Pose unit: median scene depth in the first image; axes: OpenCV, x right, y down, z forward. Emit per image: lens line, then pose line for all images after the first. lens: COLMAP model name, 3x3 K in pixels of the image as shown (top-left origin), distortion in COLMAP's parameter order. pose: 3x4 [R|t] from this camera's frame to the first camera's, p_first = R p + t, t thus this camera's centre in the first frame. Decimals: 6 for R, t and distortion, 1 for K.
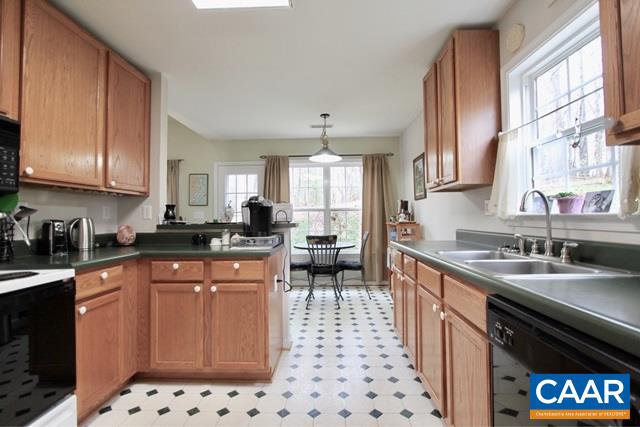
lens RADIAL K [[297.1, 0, 320.7], [0, 297.1, 212.4], [0, 0, 1]] dist [-0.011496, 0.002510]
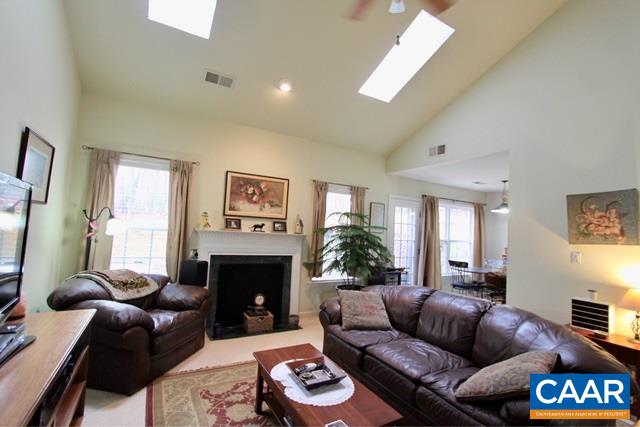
lens RADIAL K [[297.1, 0, 318.2], [0, 297.1, 208.7], [0, 0, 1]] dist [-0.011496, 0.002510]
pose [[0.848175, 0.091986, 0.521668, -1.199950], [-0.070781, 0.995657, -0.060481, -0.028685], [-0.524966, 0.014374, 0.851002, 0.188328]]
